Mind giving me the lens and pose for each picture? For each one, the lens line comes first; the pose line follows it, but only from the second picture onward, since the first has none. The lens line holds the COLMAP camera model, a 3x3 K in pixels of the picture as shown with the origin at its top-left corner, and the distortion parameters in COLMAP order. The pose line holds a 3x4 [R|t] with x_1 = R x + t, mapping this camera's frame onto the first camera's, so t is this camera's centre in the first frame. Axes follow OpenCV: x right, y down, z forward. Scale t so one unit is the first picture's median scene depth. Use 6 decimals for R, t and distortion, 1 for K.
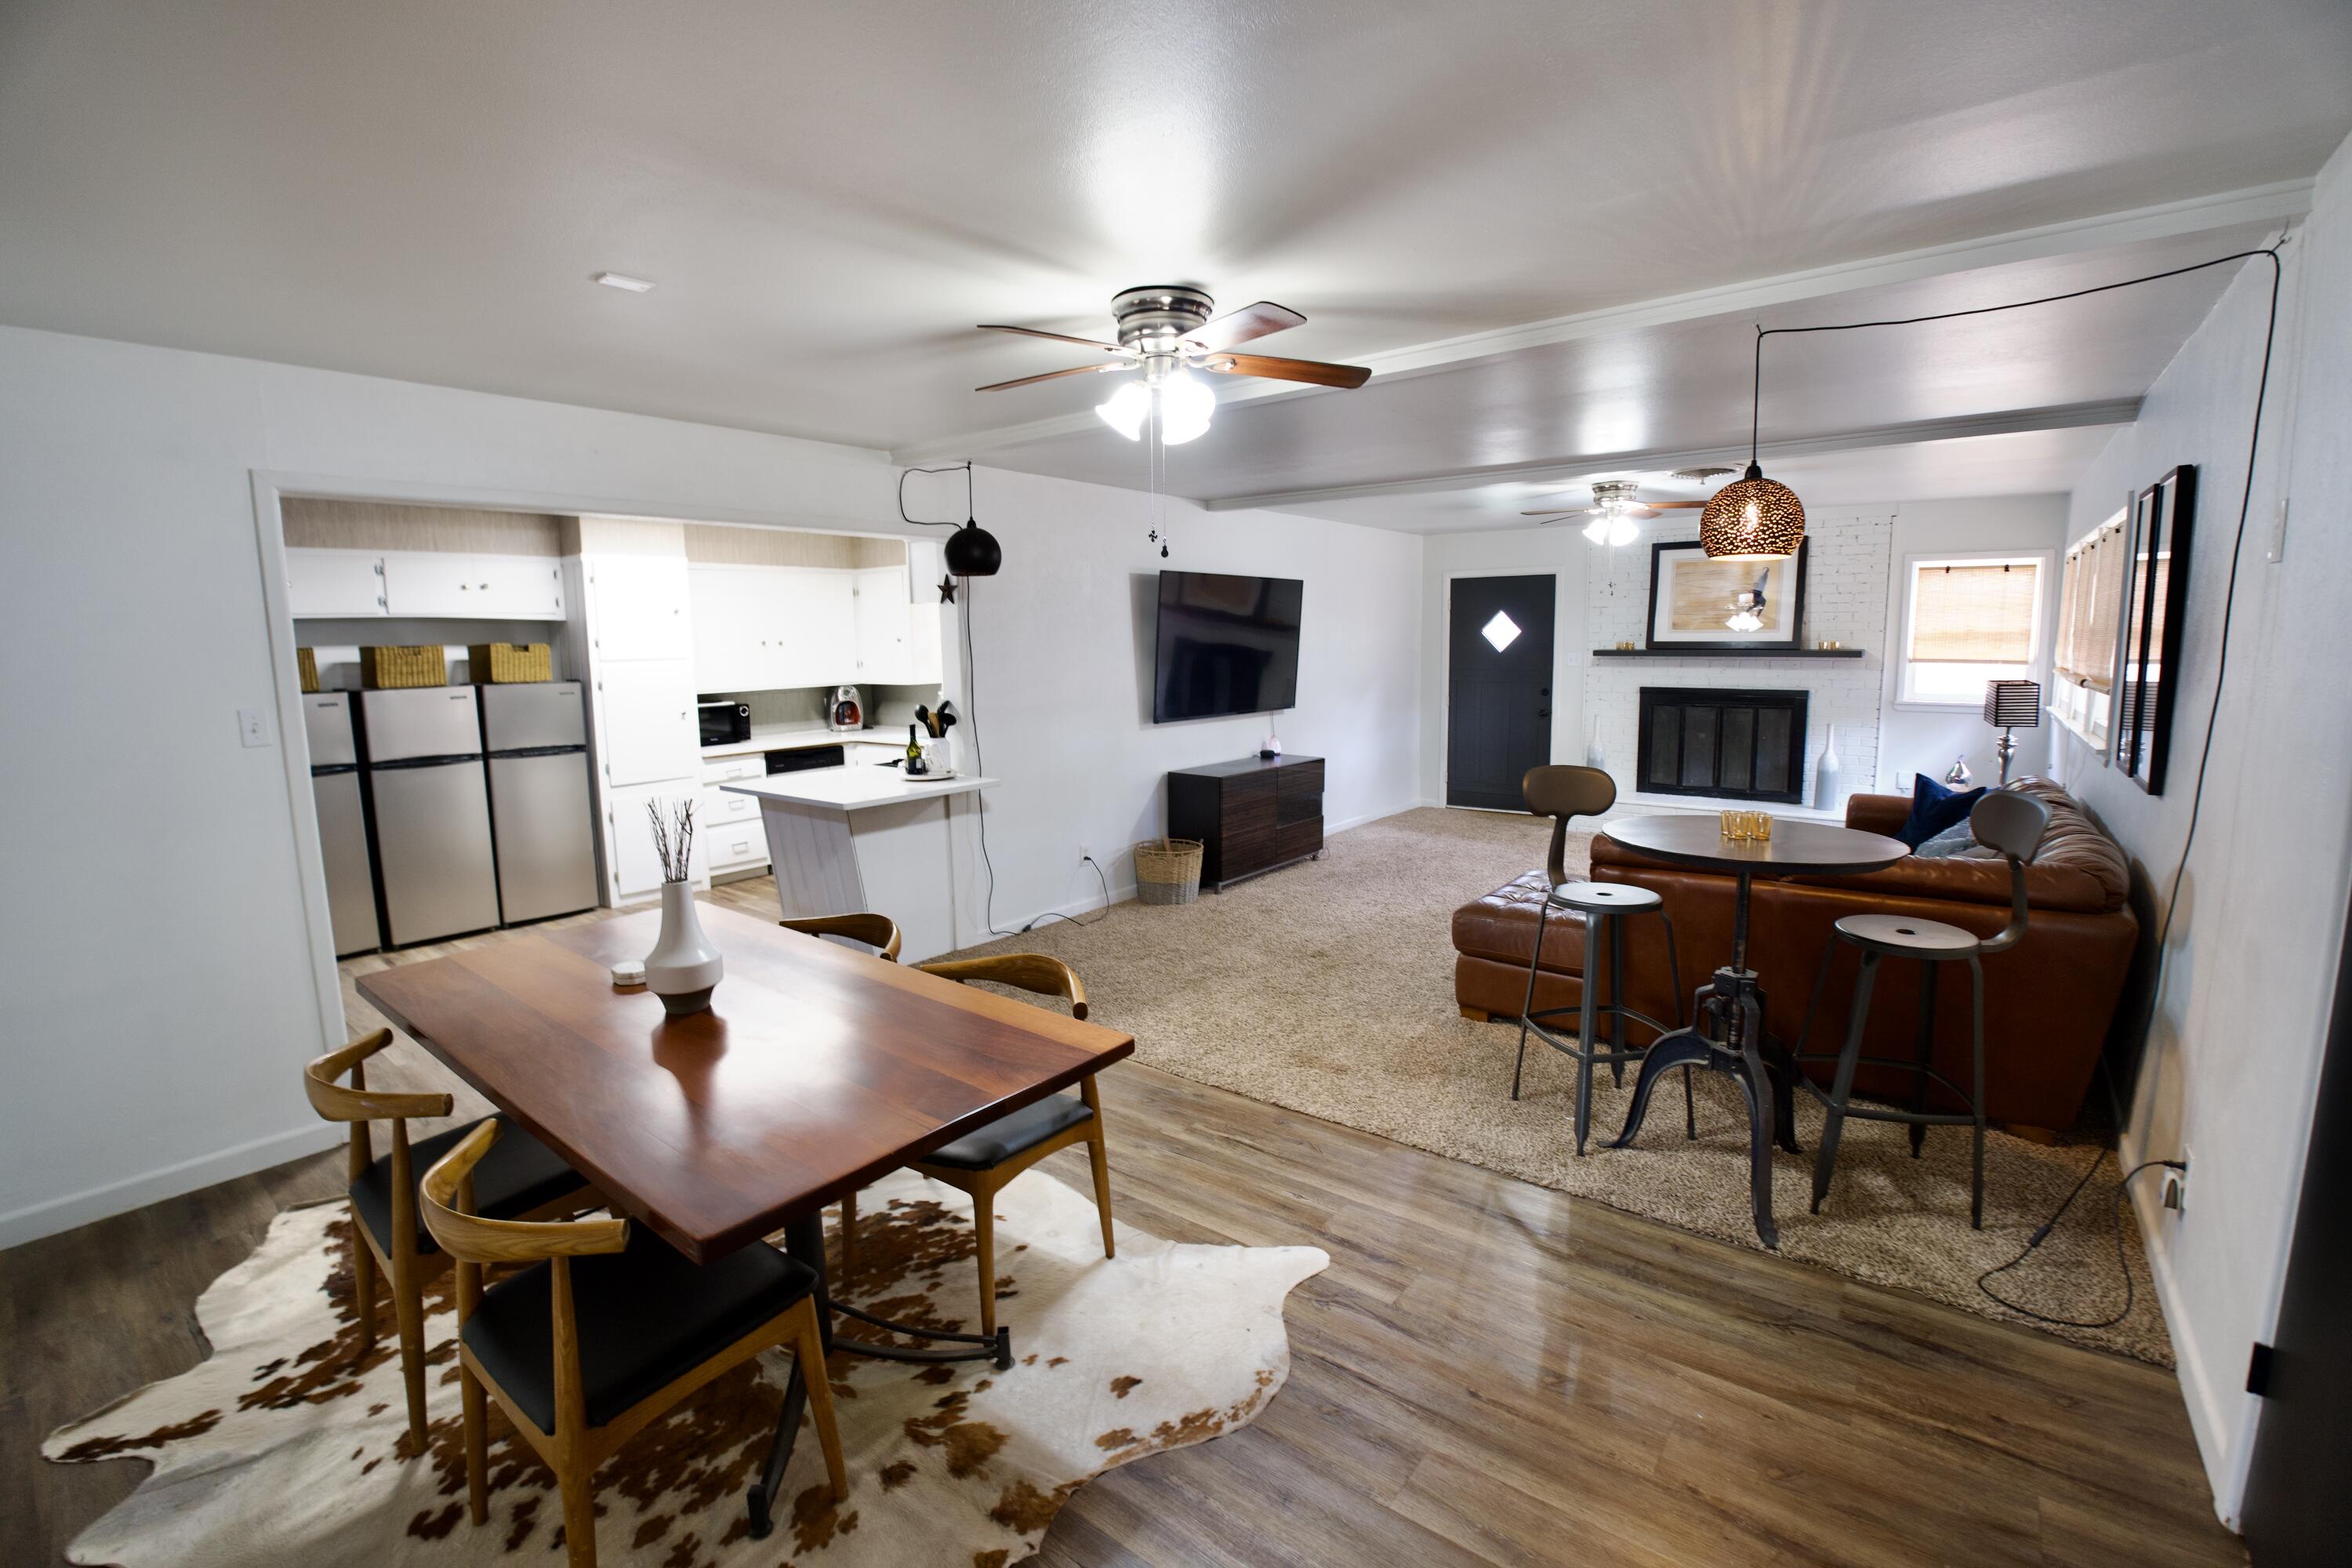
lens RADIAL K [[1026.0, 0, 1167.5], [0, 1026.0, 783.5], [0, 0, 1]] dist [-0.072754, 0.015864]
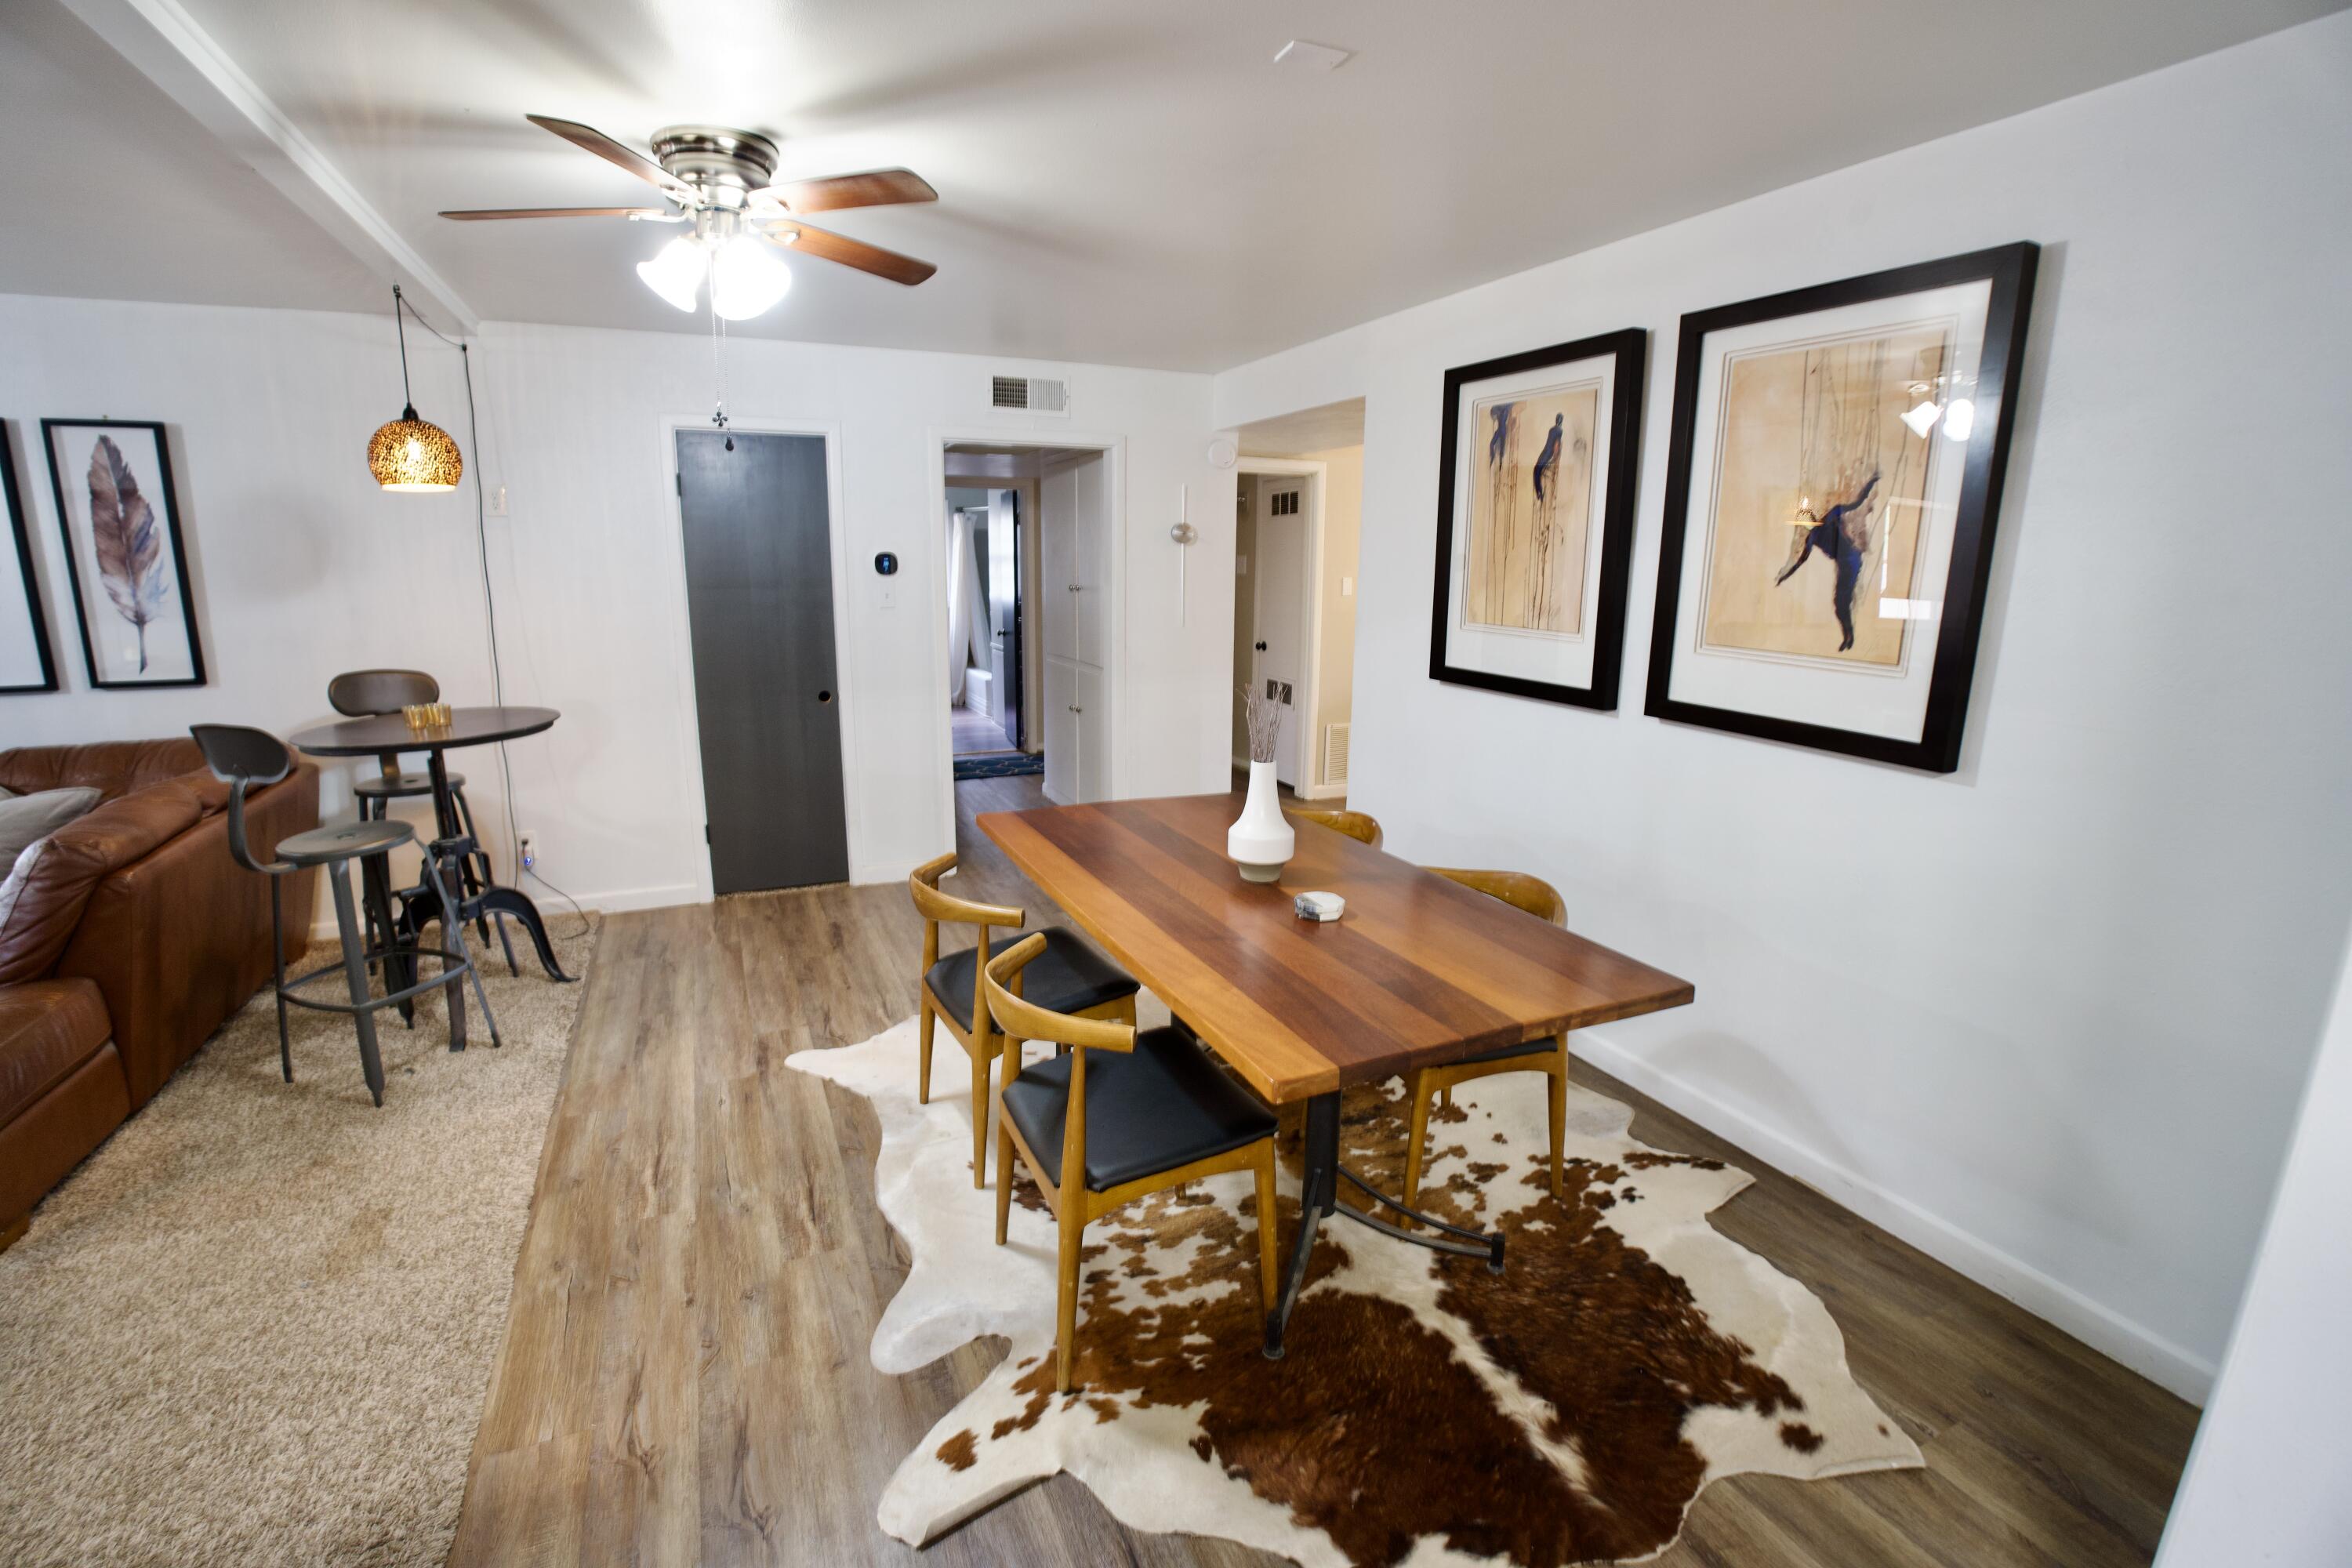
lens RADIAL K [[1026.0, 0, 1167.5], [0, 1026.0, 783.5], [0, 0, 1]] dist [-0.072754, 0.015864]
pose [[-0.889771, -0.091522, 0.447137, -0.348963], [0.068117, 0.942087, 0.328377, -0.099311], [-0.451296, 0.322638, -0.832008, 0.771912]]
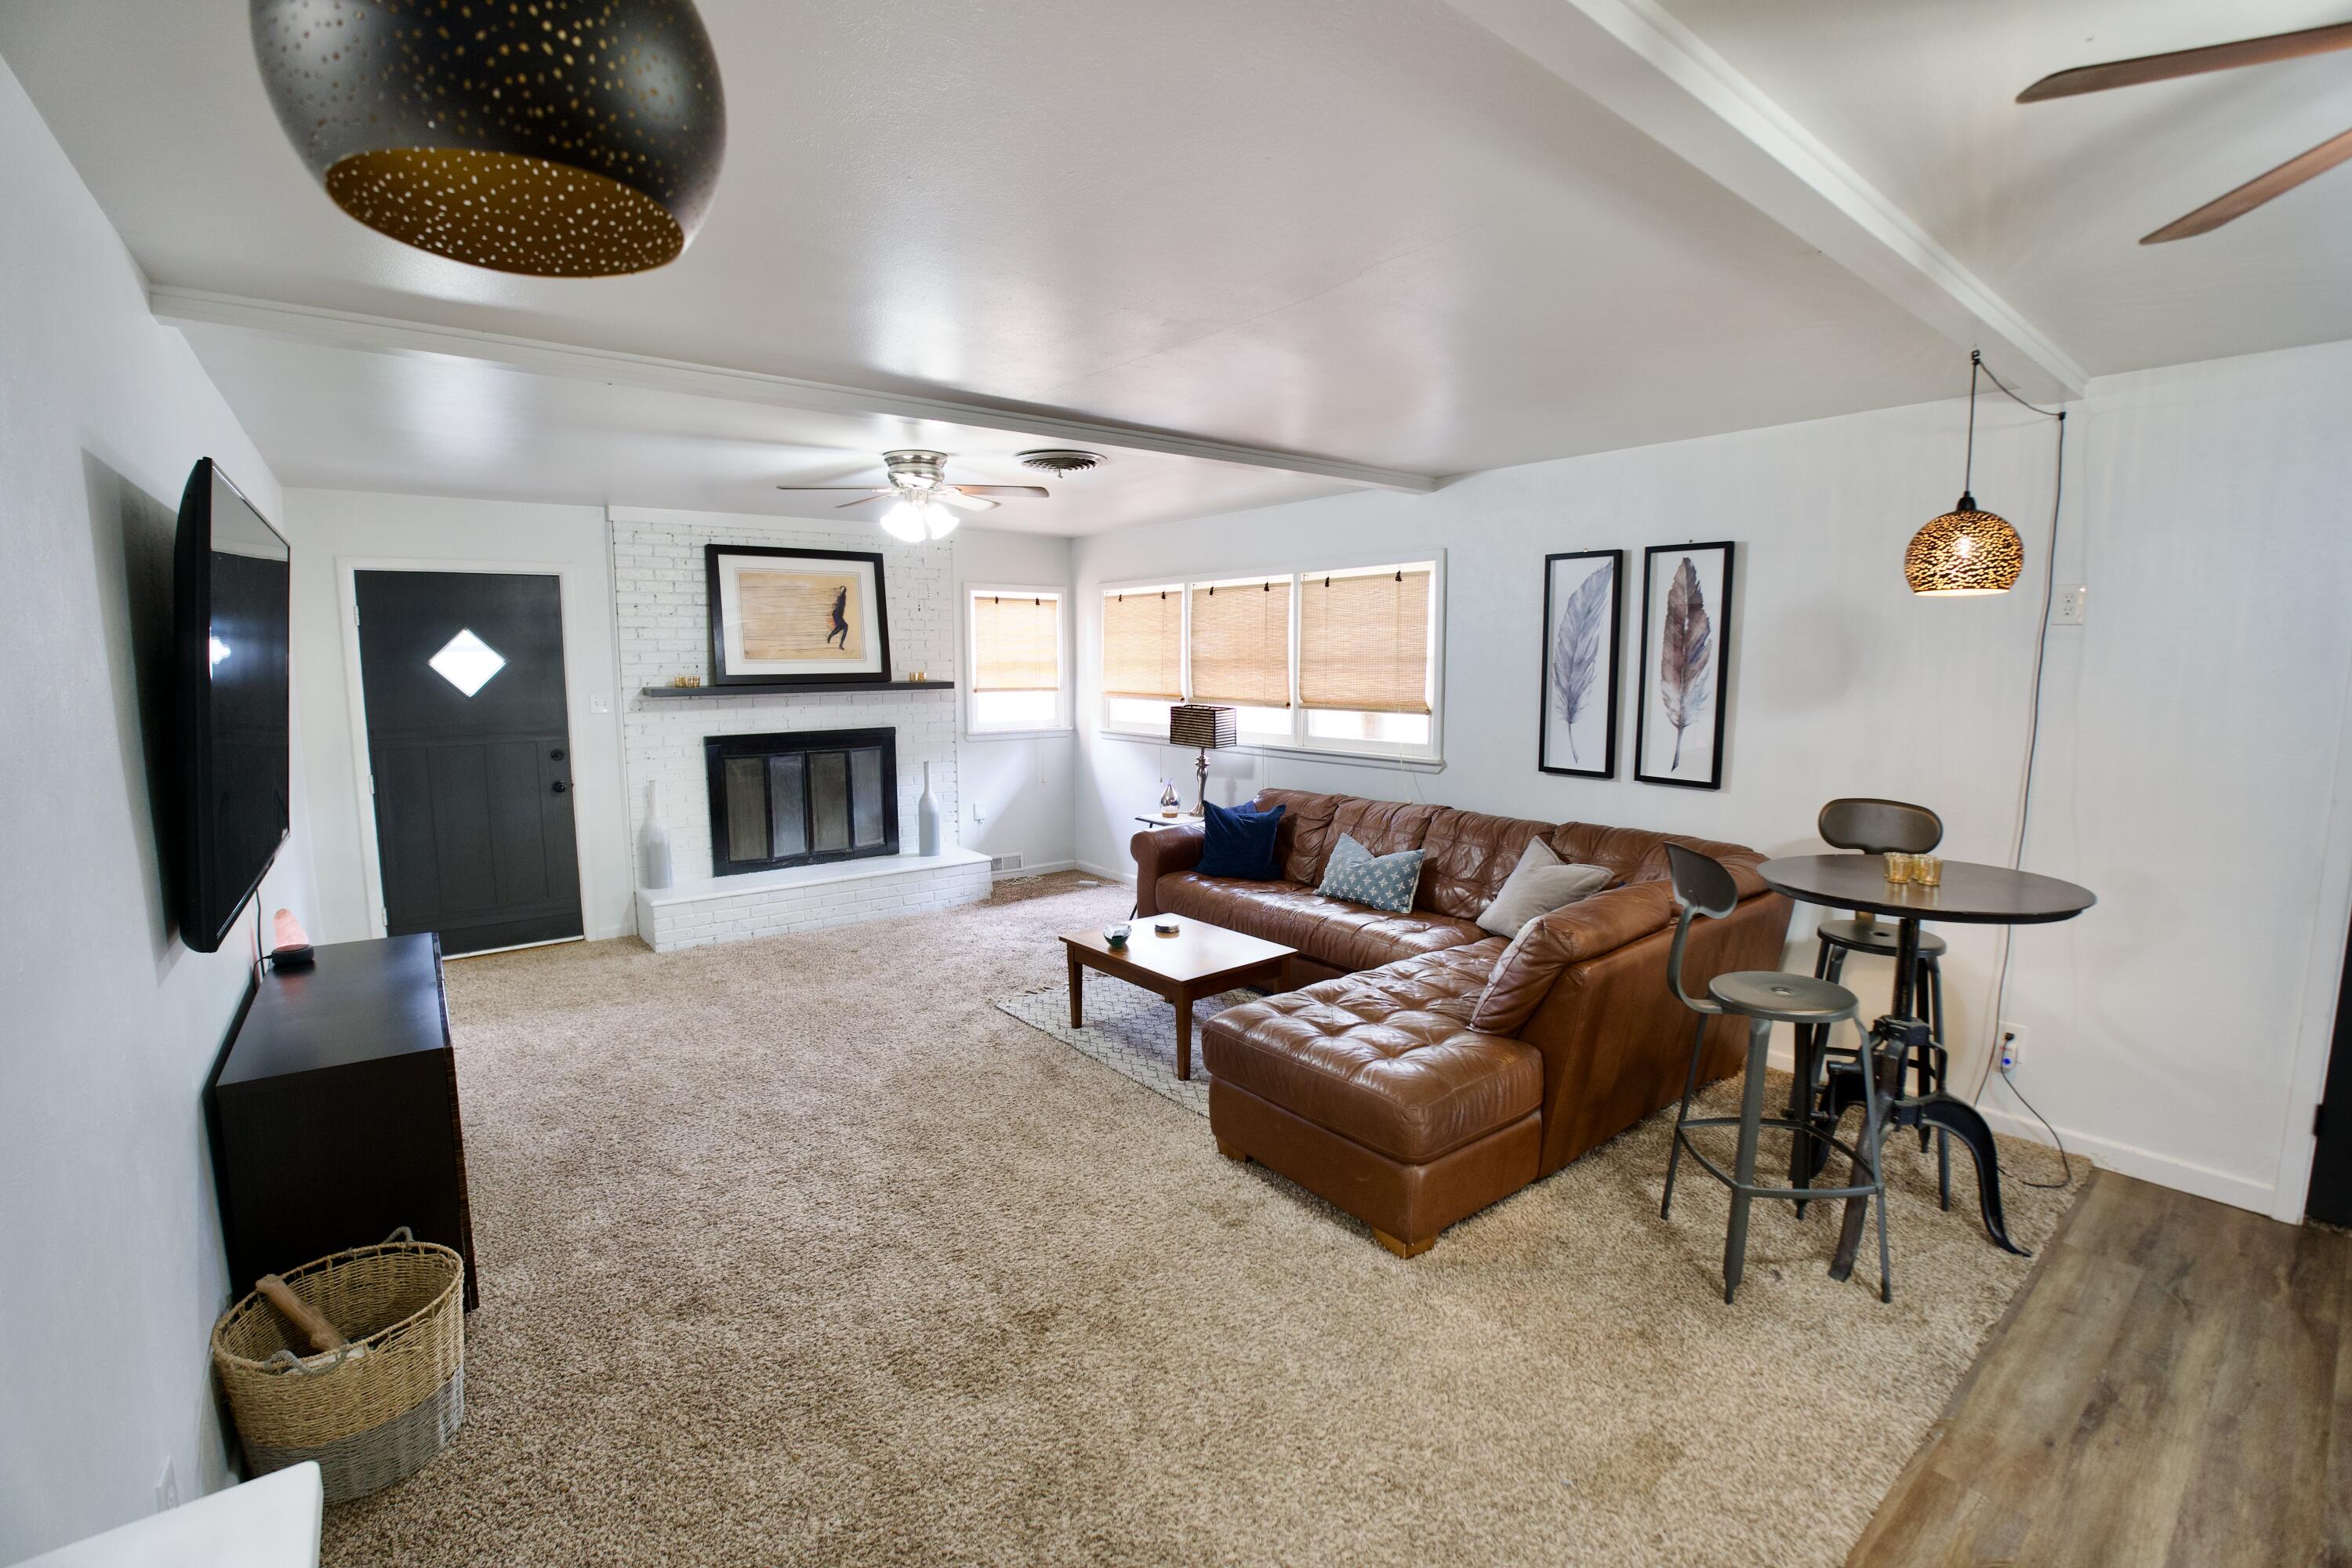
lens RADIAL K [[1026.0, 0, 1167.5], [0, 1026.0, 783.5], [0, 0, 1]] dist [-0.072754, 0.015864]
pose [[0.234966, -0.104472, 0.966373, -0.240917], [0.135395, 0.988032, 0.073894, -0.099411], [-0.962528, 0.113479, 0.246299, 0.697729]]
